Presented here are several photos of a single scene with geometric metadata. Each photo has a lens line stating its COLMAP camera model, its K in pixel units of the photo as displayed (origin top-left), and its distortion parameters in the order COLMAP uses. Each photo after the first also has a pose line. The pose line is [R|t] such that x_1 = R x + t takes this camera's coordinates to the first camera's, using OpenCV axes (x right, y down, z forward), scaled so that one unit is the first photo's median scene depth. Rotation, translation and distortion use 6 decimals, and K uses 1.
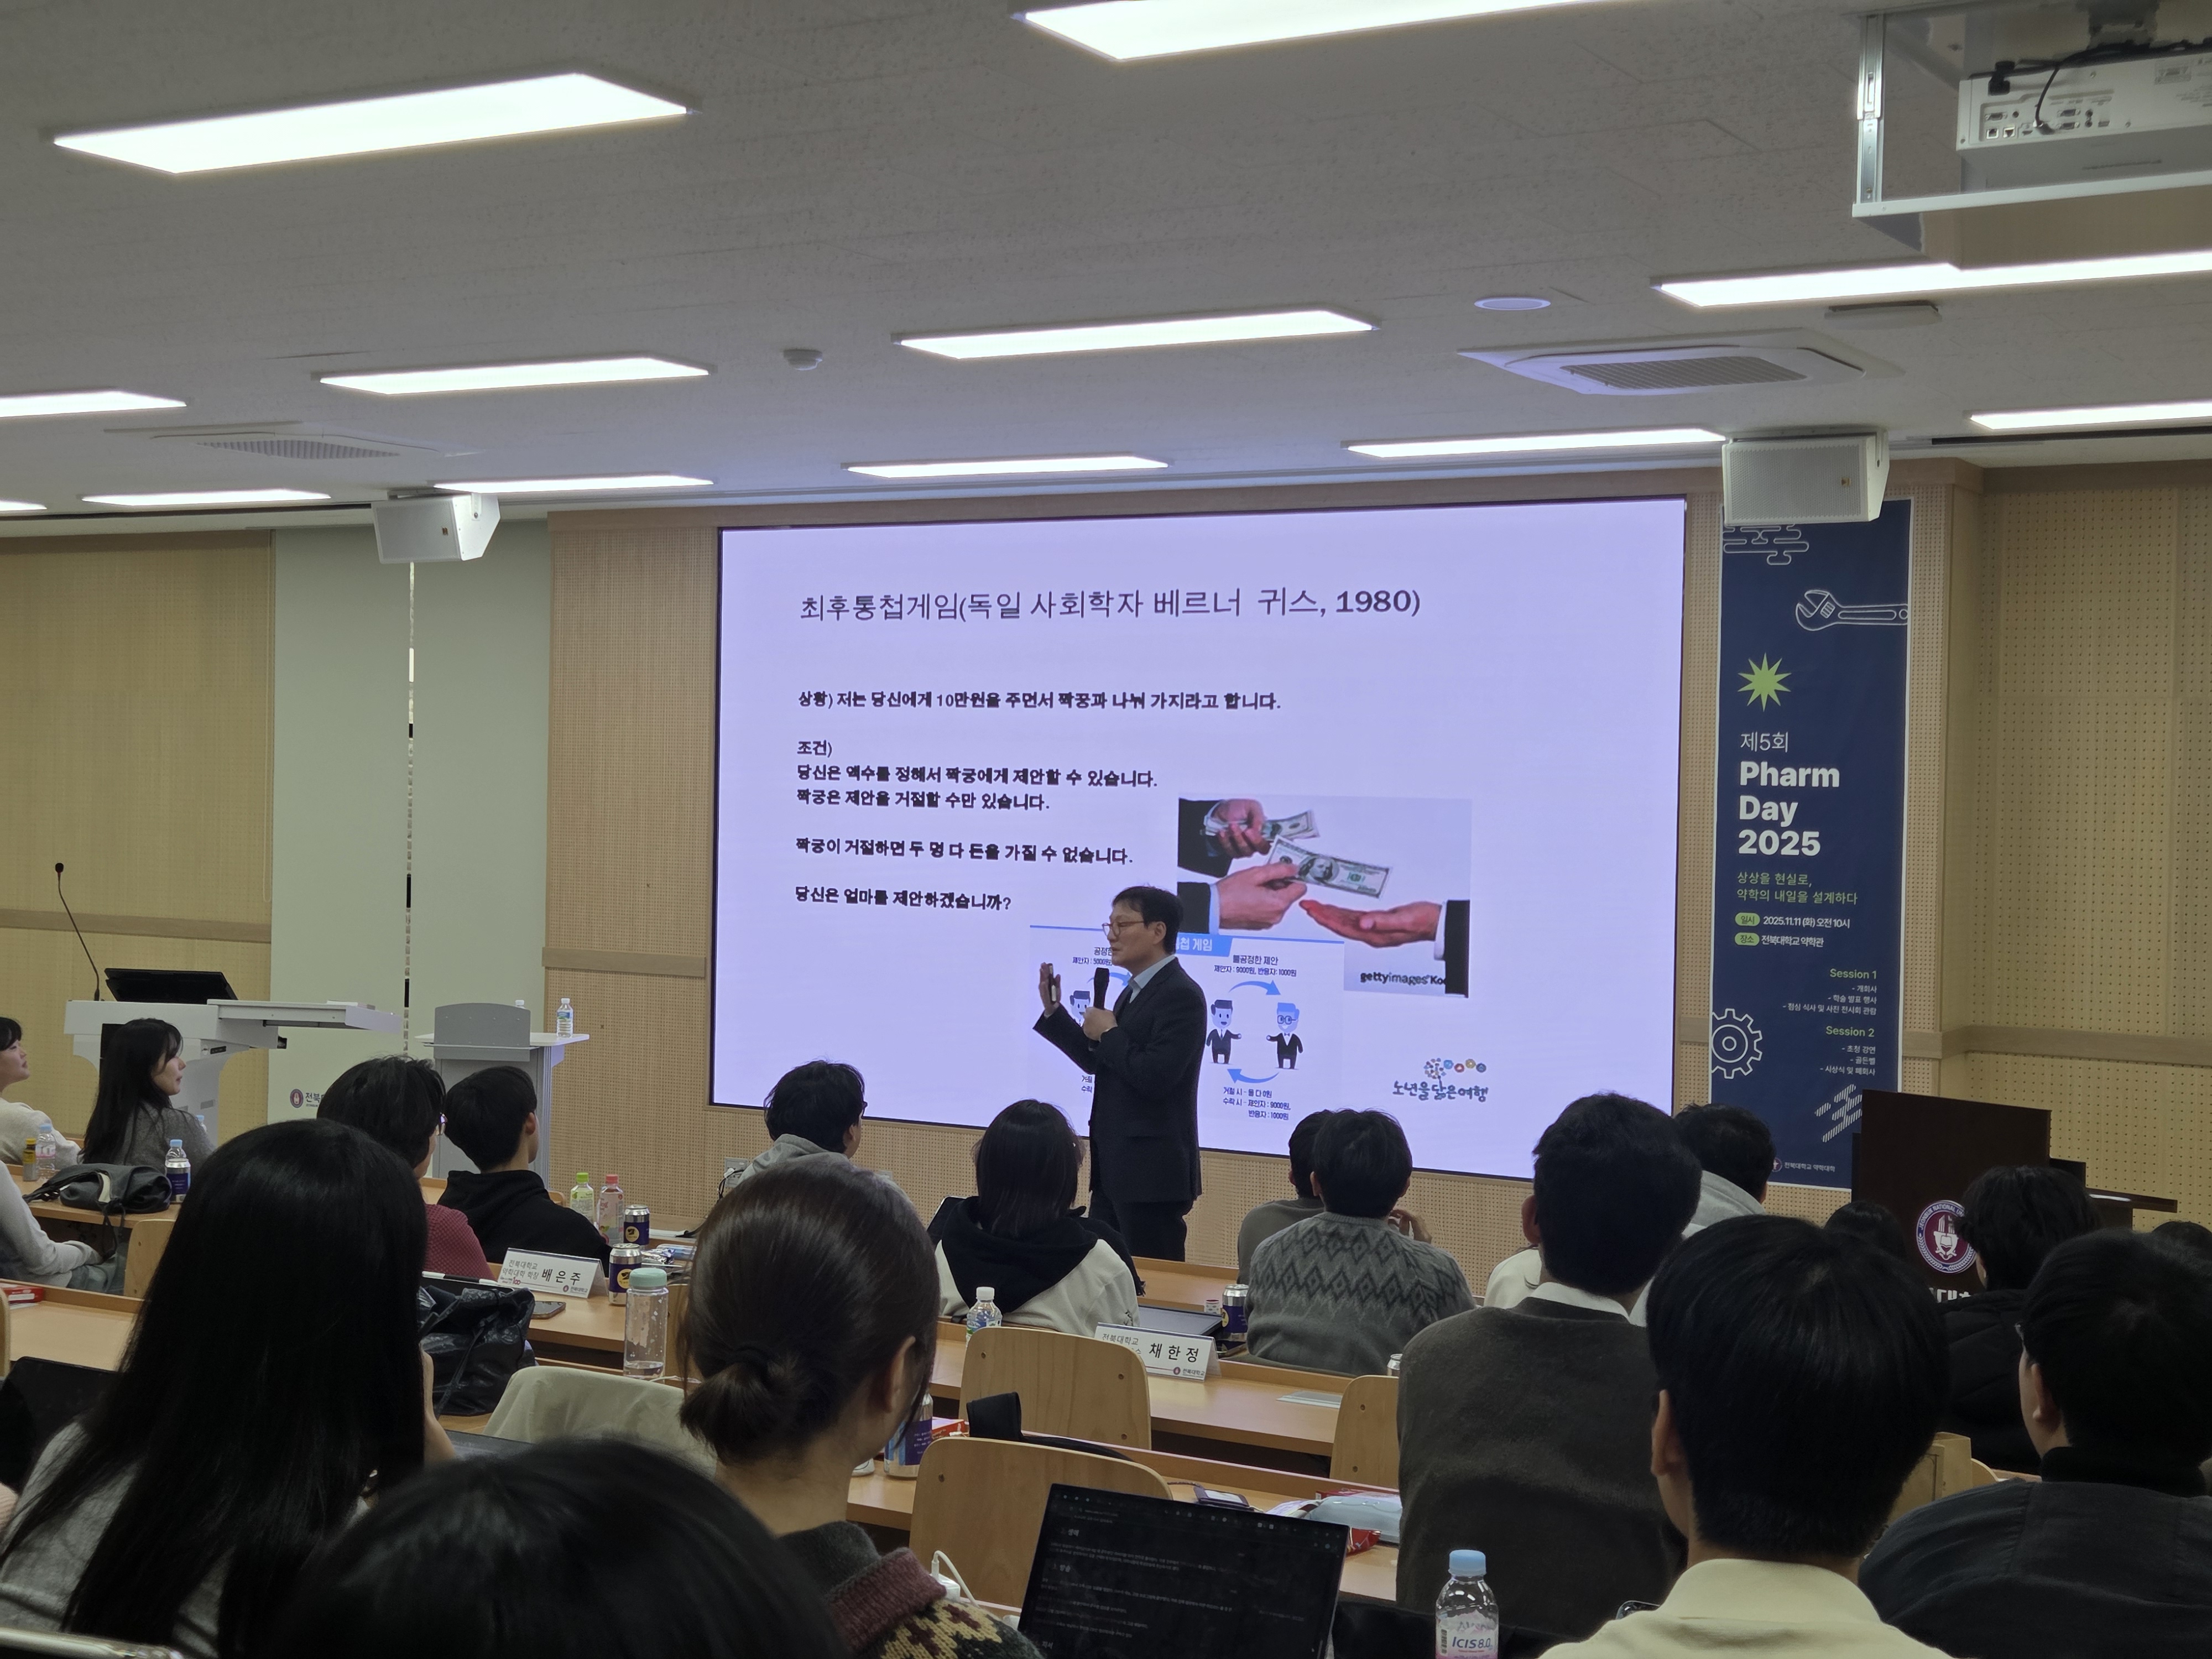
lens RADIAL K [[2974.3, 0, 1103.6], [0, 2974.3, 812.7], [0, 0, 1]] dist [0.021732, 0.000000]
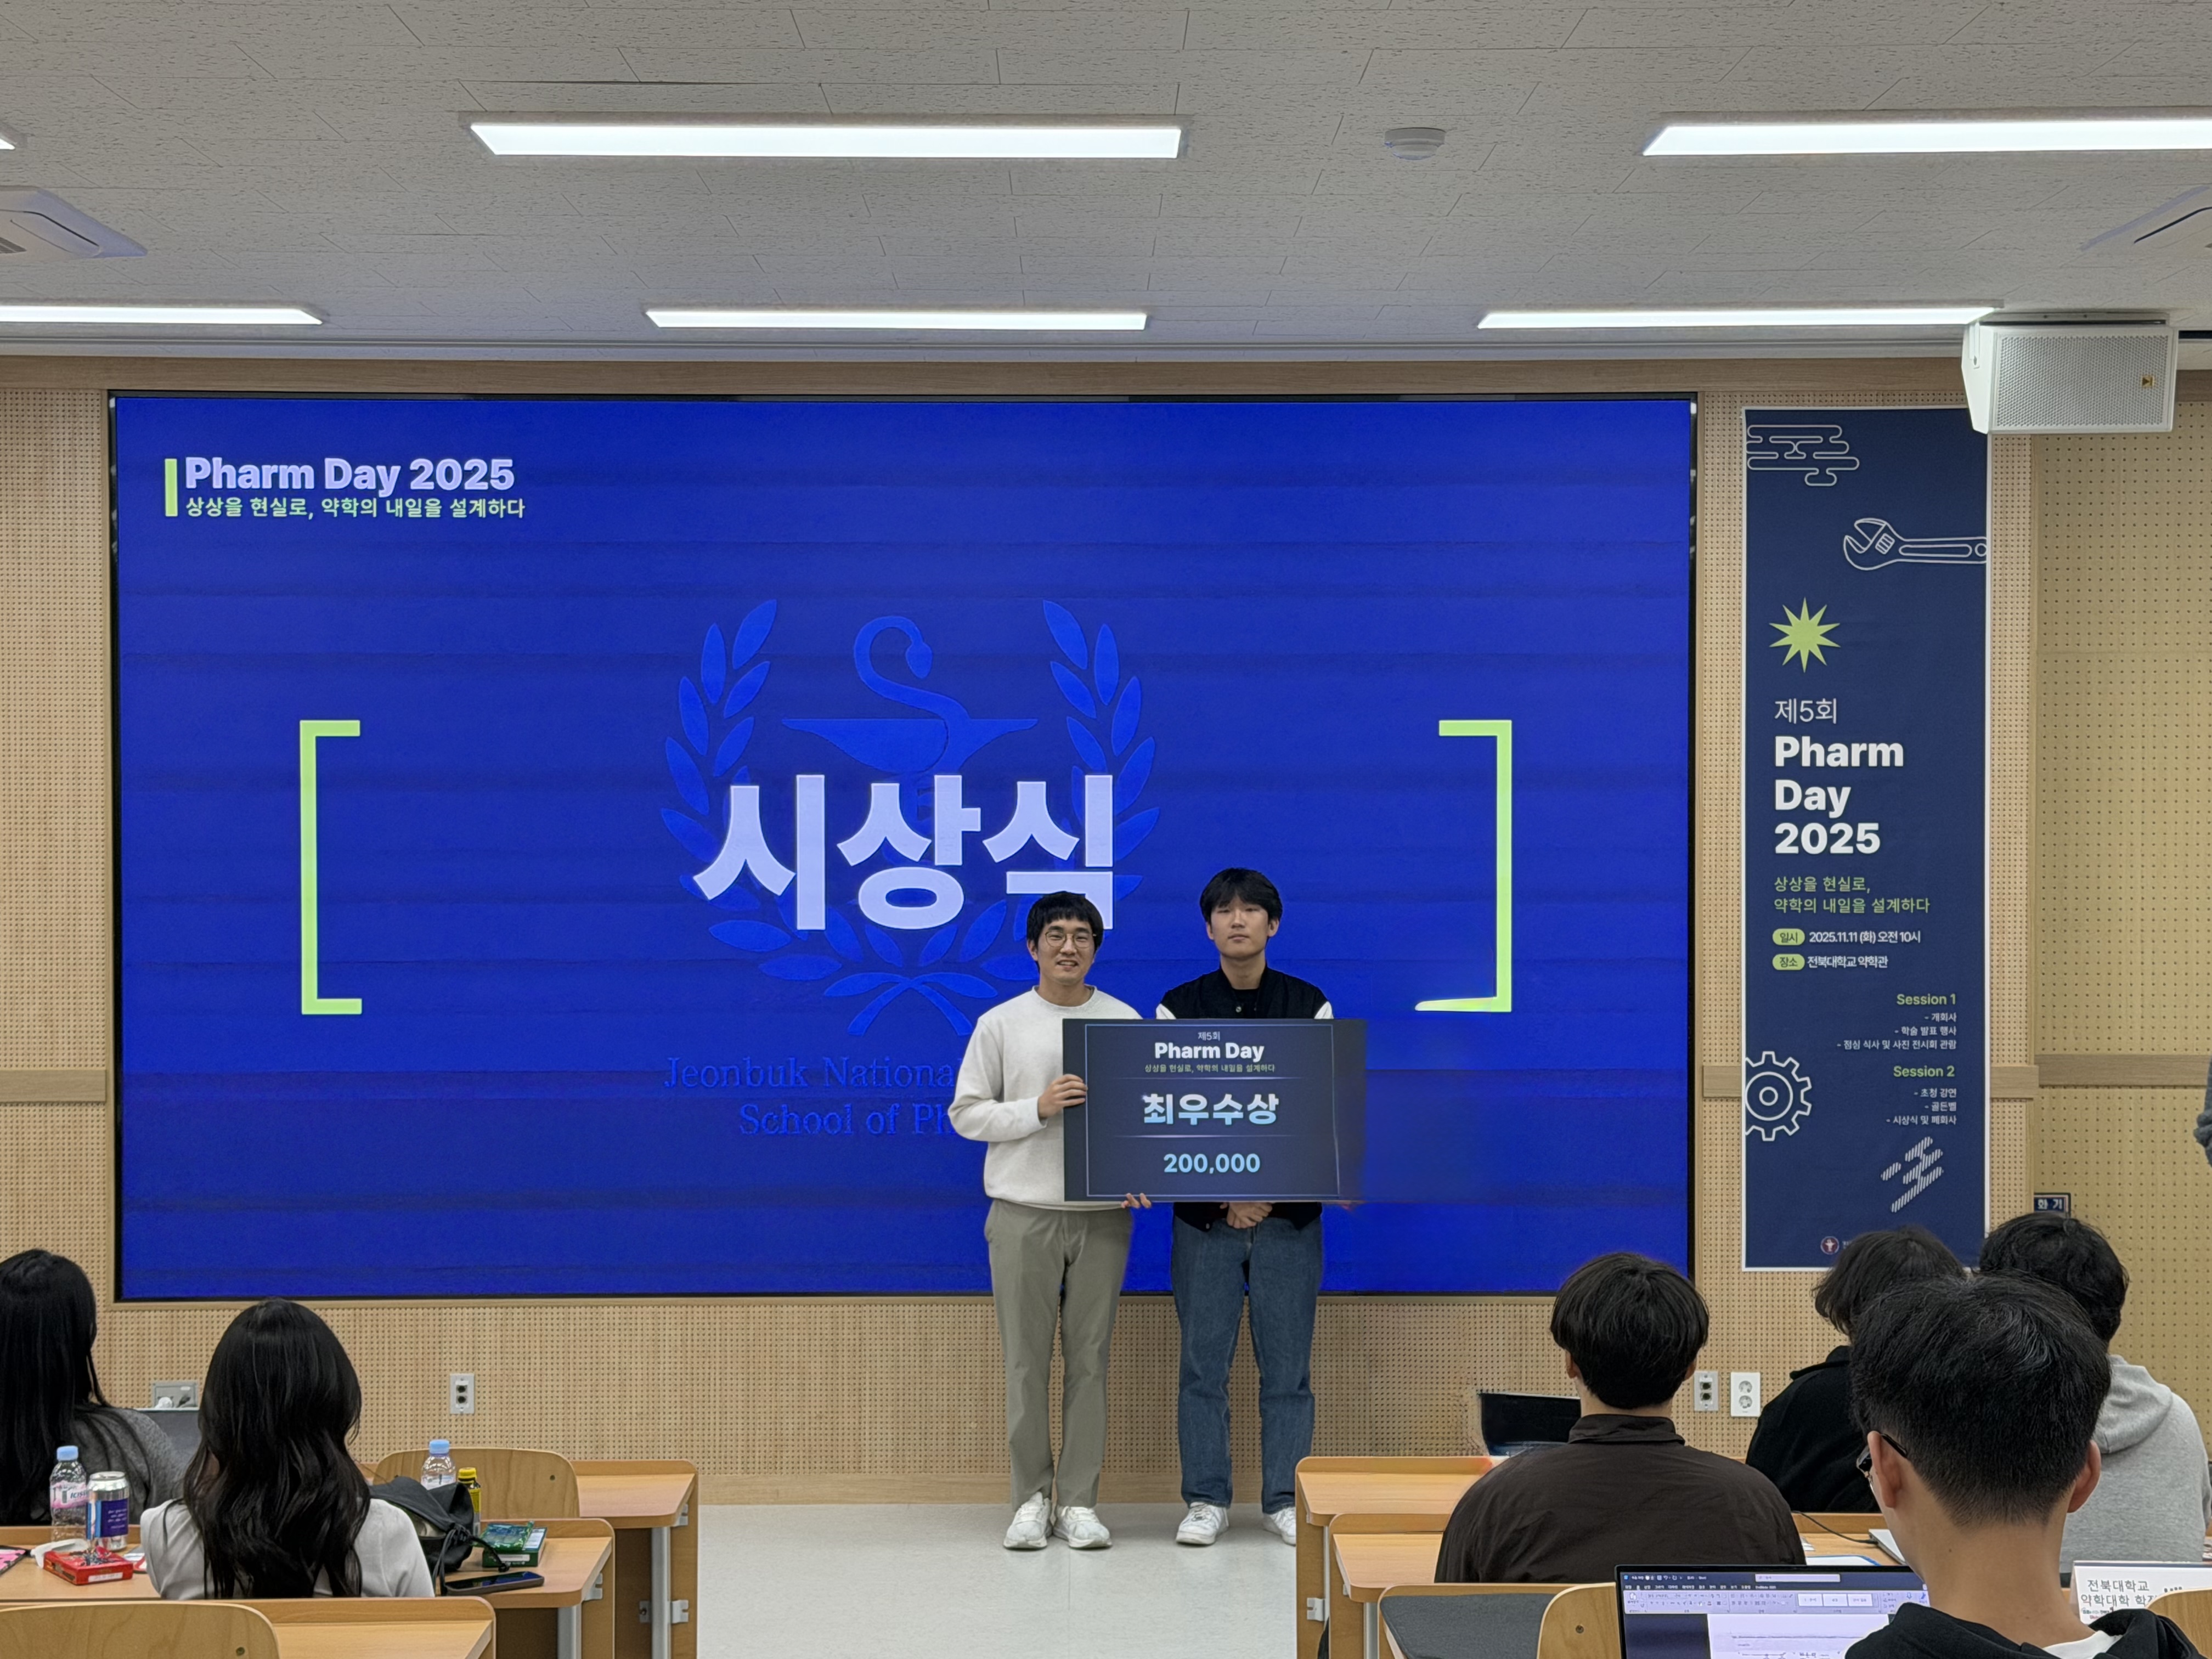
lens RADIAL K [[3718.8, 0, 1103.7], [0, 3718.8, 838.6], [0, 0, 1]] dist [0.126948, 0.000000]
pose [[0.850838, -0.029883, 0.524577, -0.457788], [0.023821, 0.999549, 0.018303, -0.012606], [-0.524887, -0.003076, 0.851166, 0.256899]]
